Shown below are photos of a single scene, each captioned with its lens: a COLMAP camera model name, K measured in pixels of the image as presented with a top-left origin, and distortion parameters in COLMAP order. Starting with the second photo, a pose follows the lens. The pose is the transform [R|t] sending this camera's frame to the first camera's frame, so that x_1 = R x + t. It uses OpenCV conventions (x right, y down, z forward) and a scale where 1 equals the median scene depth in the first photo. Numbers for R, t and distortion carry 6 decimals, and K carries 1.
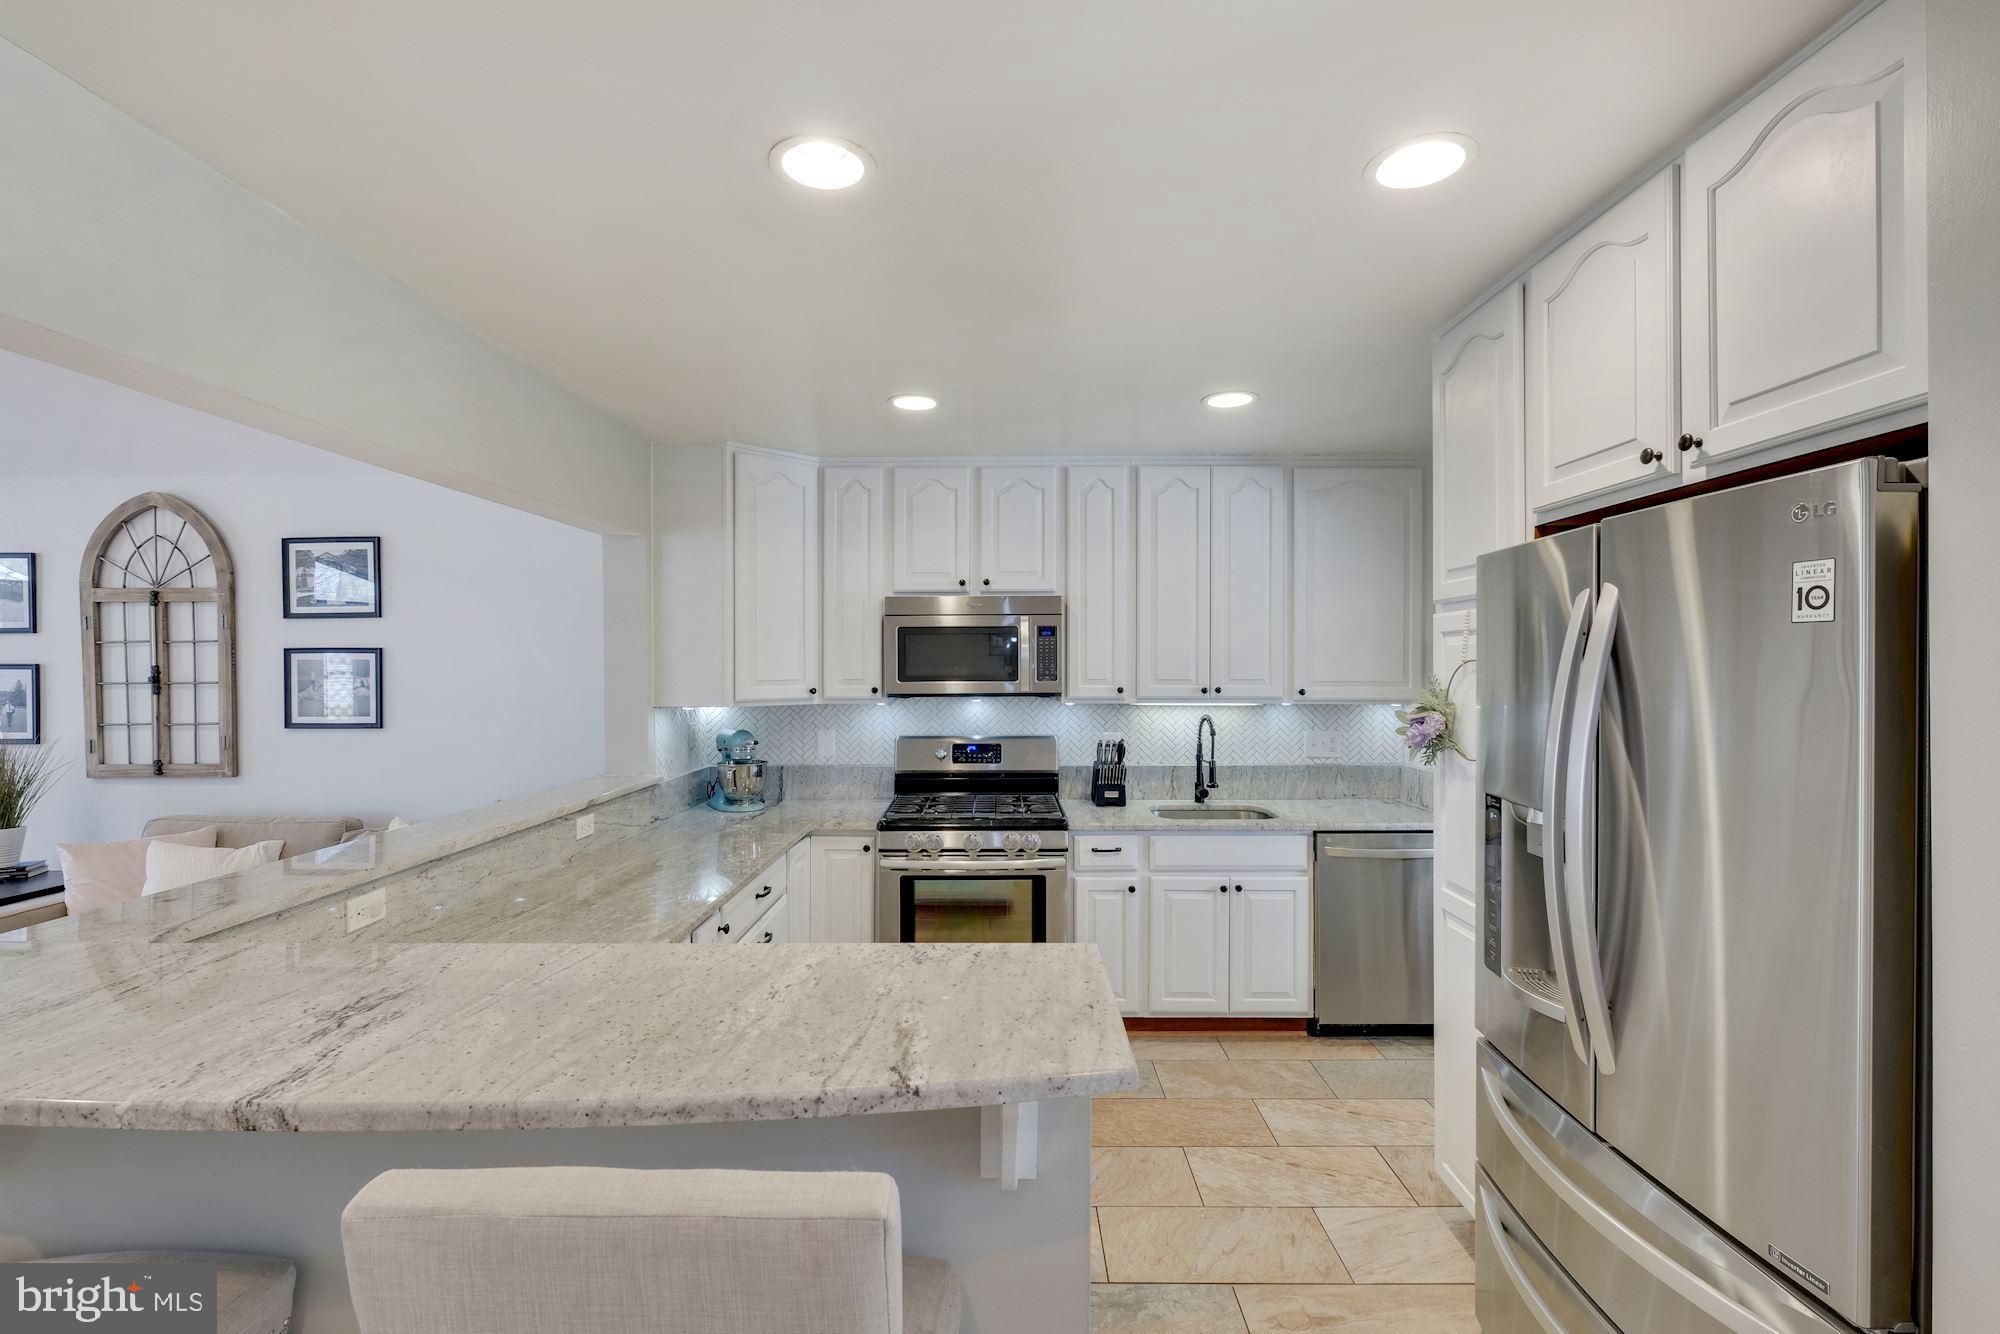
lens RADIAL K [[872.1, 0, 1005.2], [0, 872.1, 668.0], [0, 0, 1]] dist [-0.004232, 0.000670]
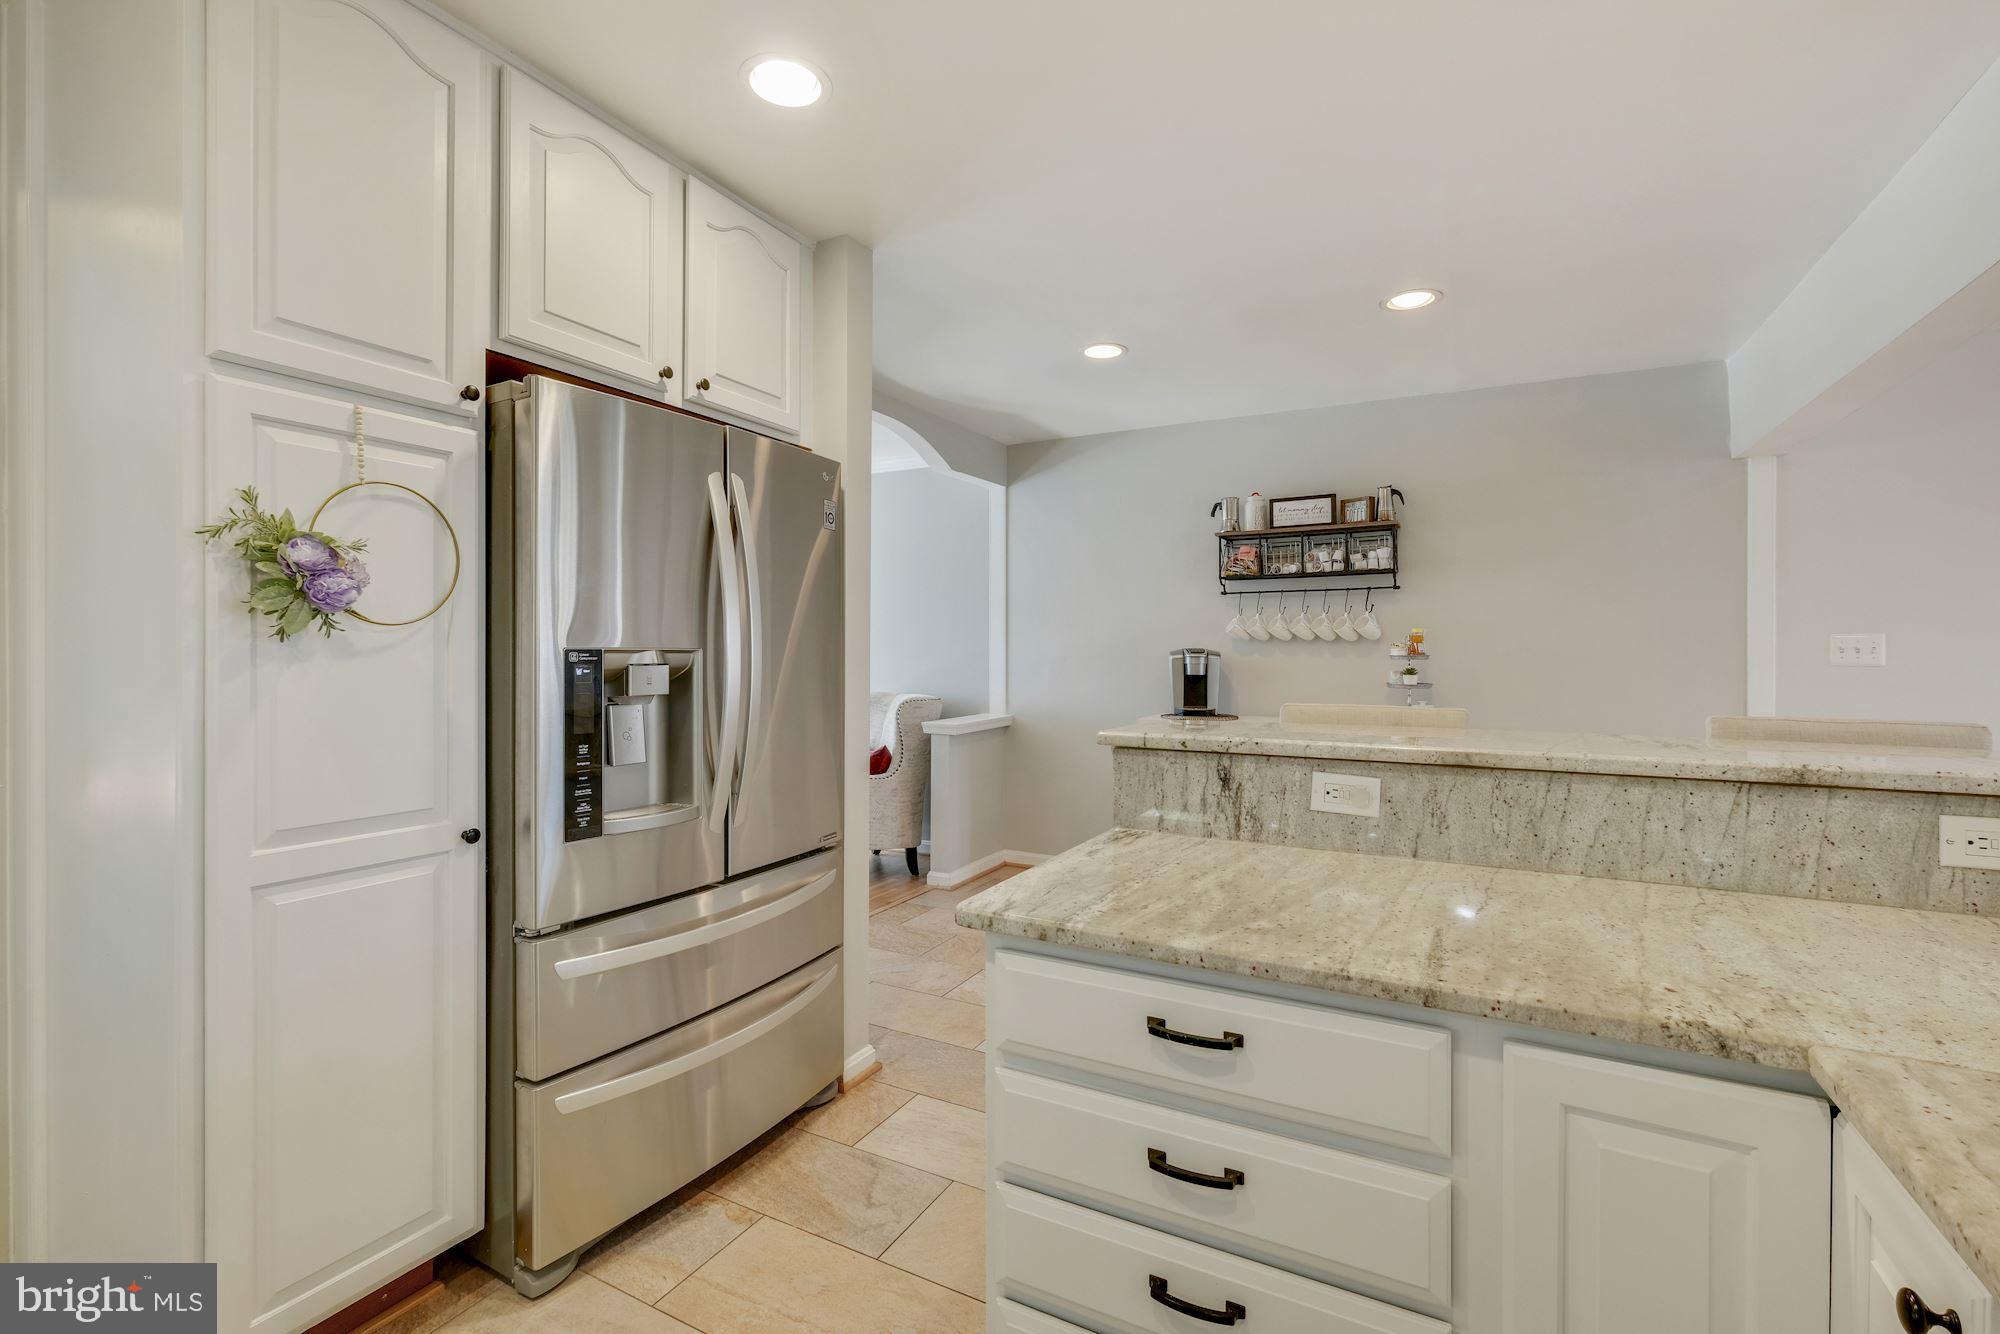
lens RADIAL K [[872.1, 0, 1005.3], [0, 872.1, 649.4], [0, 0, 1]] dist [-0.004232, 0.000670]
pose [[-0.884298, 0.001014, 0.466921, -0.133680], [-0.000062, 0.999997, -0.002289, 0.072261], [-0.466922, -0.002053, -0.884296, 0.789341]]
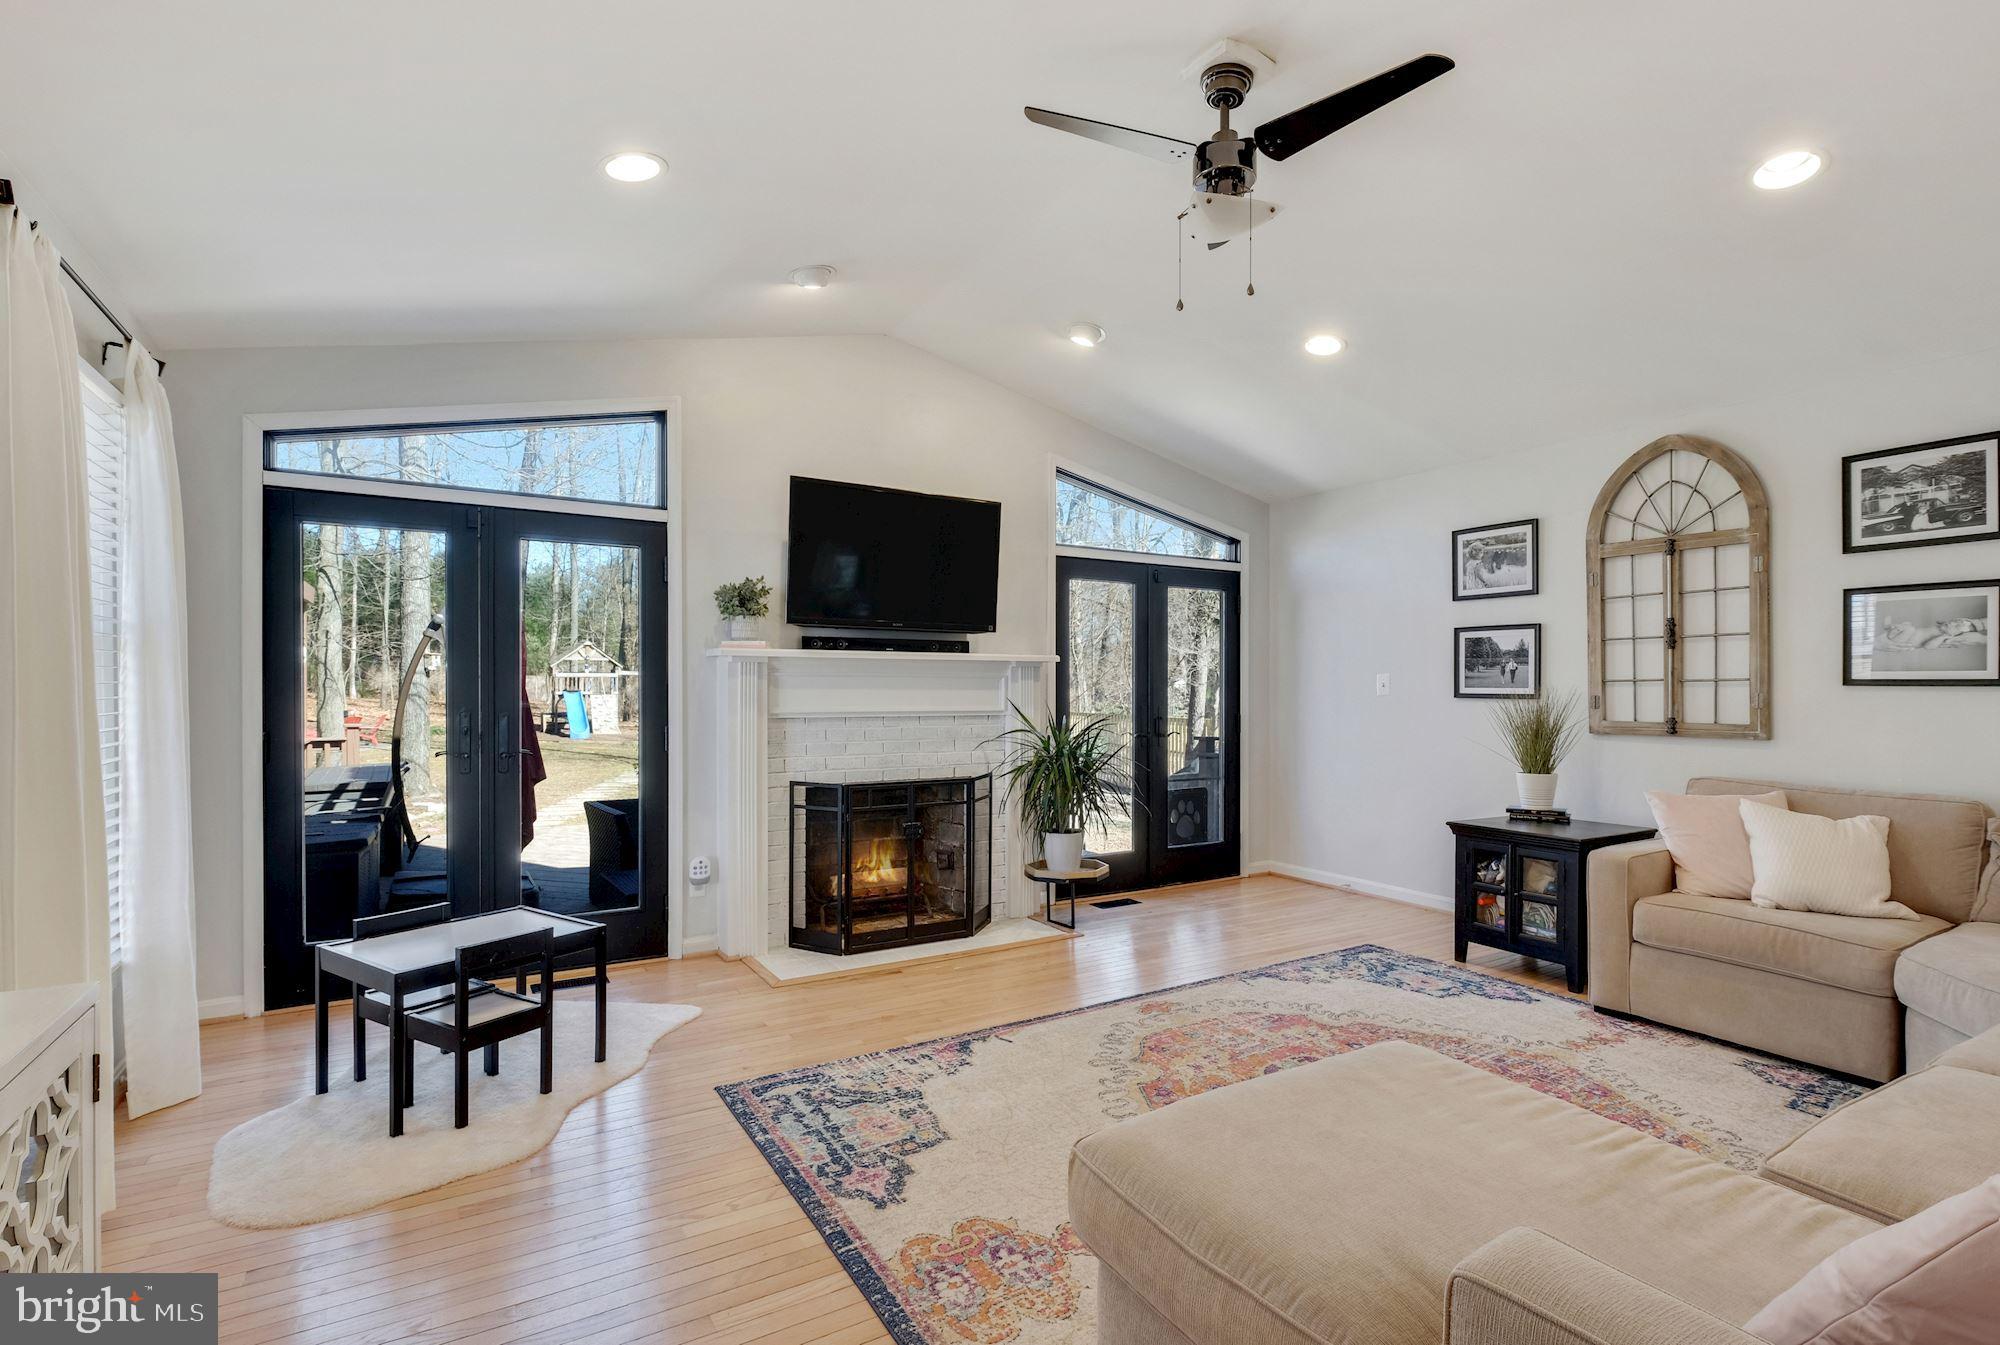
lens RADIAL K [[941.5, 0, 998.2], [0, 941.5, 689.2], [0, 0, 1]] dist [-0.003336, 0.000142]
pose [[0.528100, 0.008707, -0.849138, -0.522083], [-0.005304, 0.999962, 0.006955, 0.075515], [0.849166, 0.000831, 0.528126, -0.171491]]
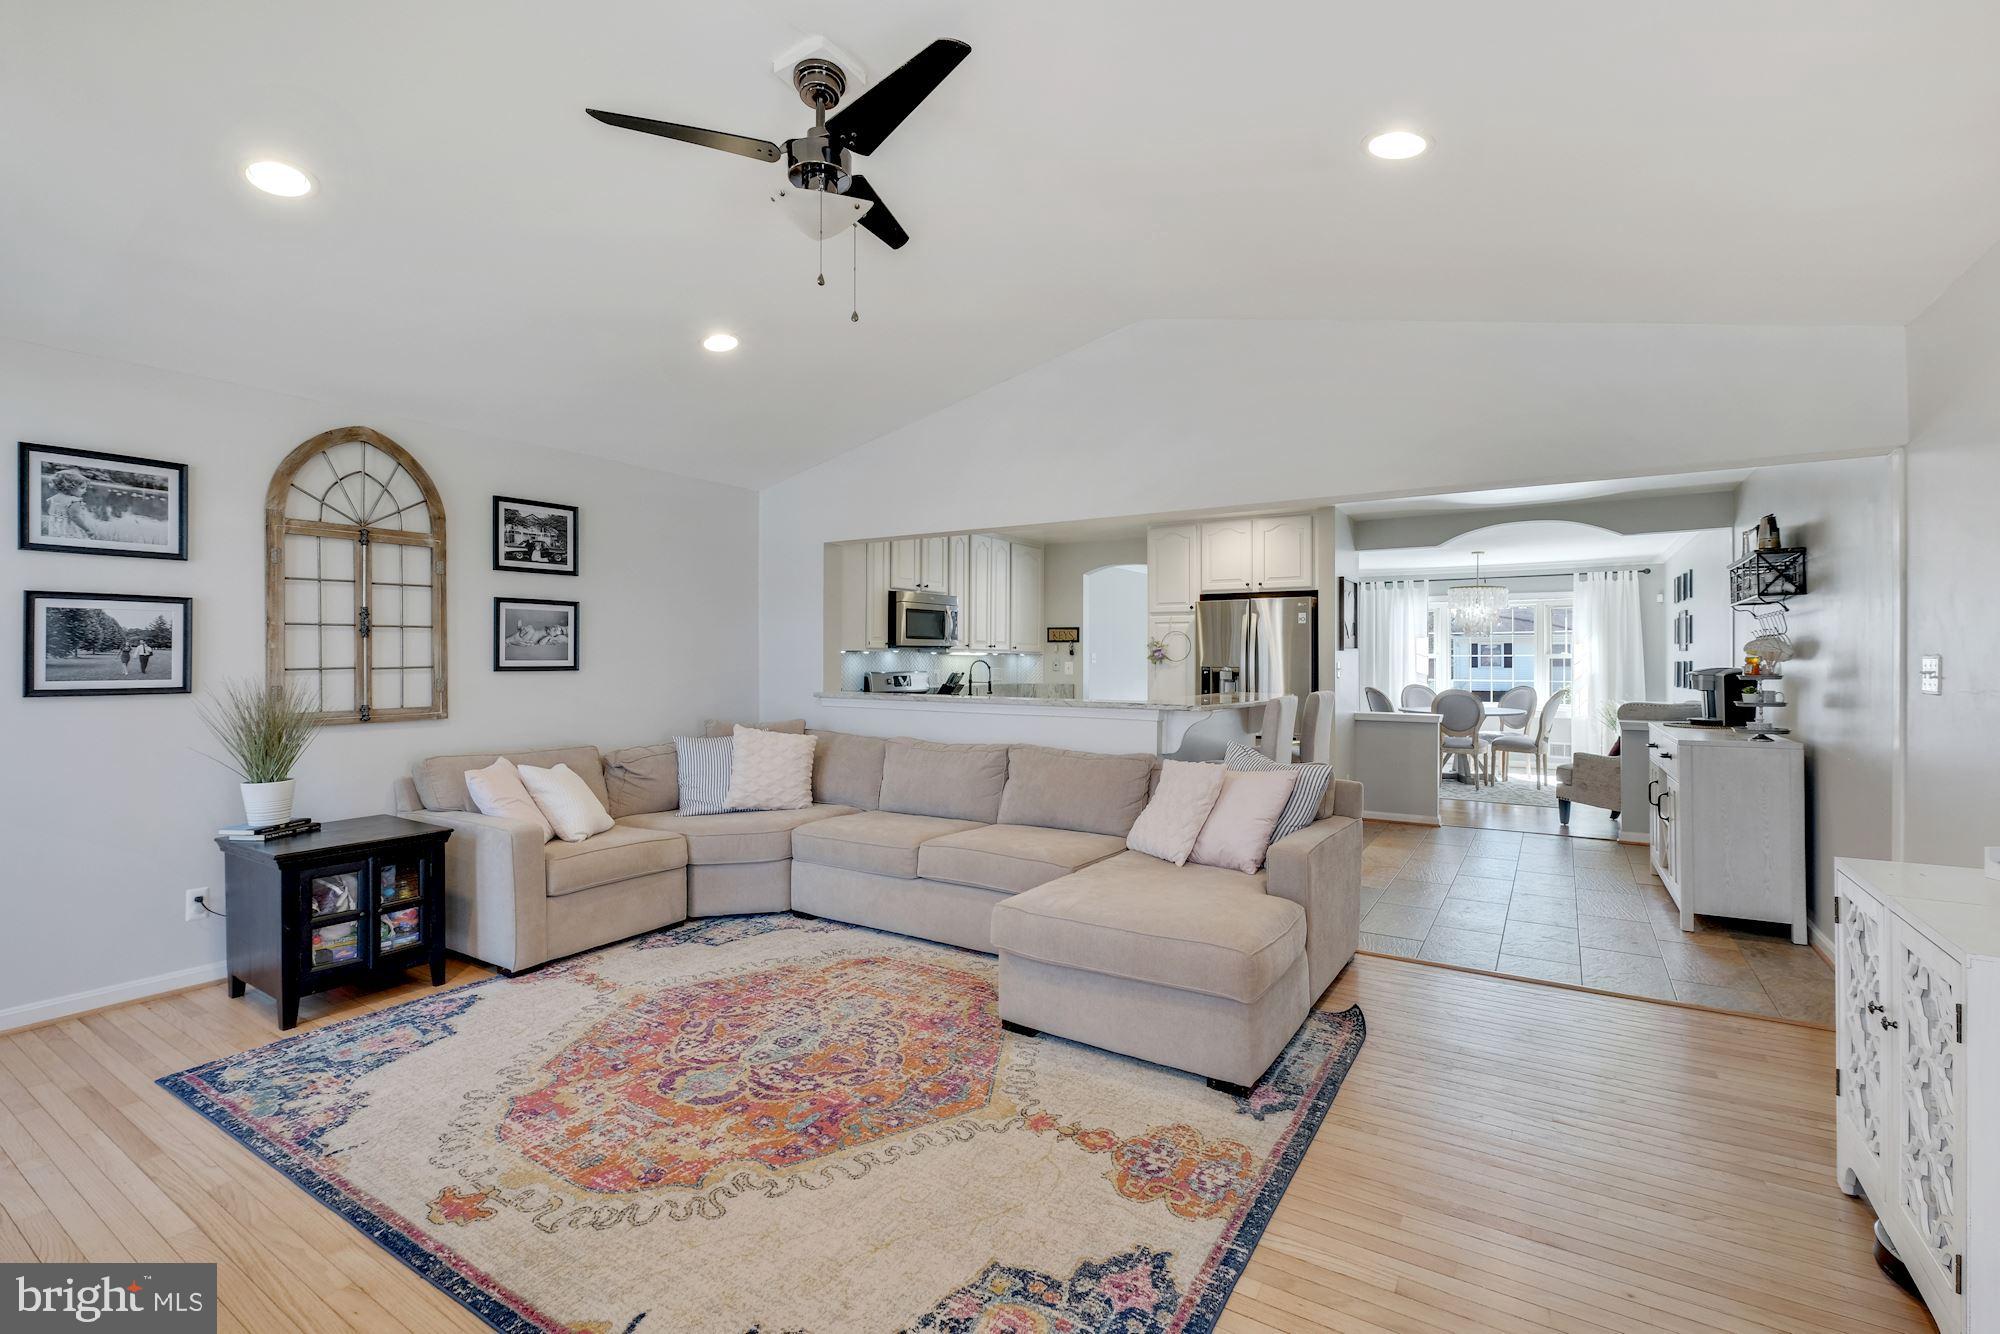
lens RADIAL K [[872.1, 0, 1000.5], [0, 872.1, 660.0], [0, 0, 1]] dist [-0.004232, 0.000670]
pose [[0.530932, 0.000730, 0.847414, -1.498321], [-0.002393, 0.999997, 0.000638, 0.056491], [-0.847411, -0.002366, 0.530932, -0.113481]]
